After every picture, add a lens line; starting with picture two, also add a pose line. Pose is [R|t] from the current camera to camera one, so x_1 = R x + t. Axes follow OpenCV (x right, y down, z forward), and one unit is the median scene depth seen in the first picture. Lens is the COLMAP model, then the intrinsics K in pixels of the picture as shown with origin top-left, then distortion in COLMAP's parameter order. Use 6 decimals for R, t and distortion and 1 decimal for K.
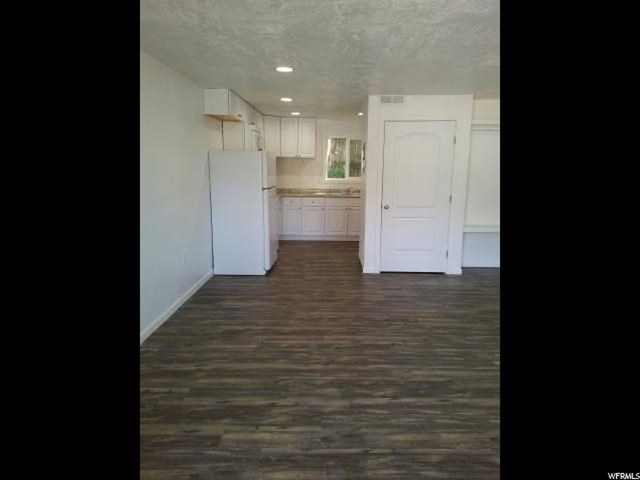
lens RADIAL K [[419.9, 0, 317.1], [0, 419.9, 231.2], [0, 0, 1]] dist [0.051944, -0.003519]
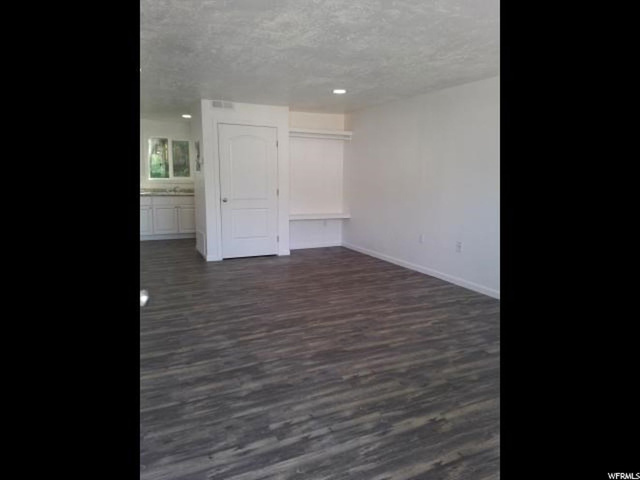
lens RADIAL K [[419.9, 0, 317.1], [0, 419.9, 231.2], [0, 0, 1]] dist [0.051944, -0.003519]
pose [[0.897875, -0.052105, 0.437156, -0.171464], [0.059695, 0.998210, -0.003630, 0.068893], [-0.436184, 0.029355, 0.899378, -0.177885]]
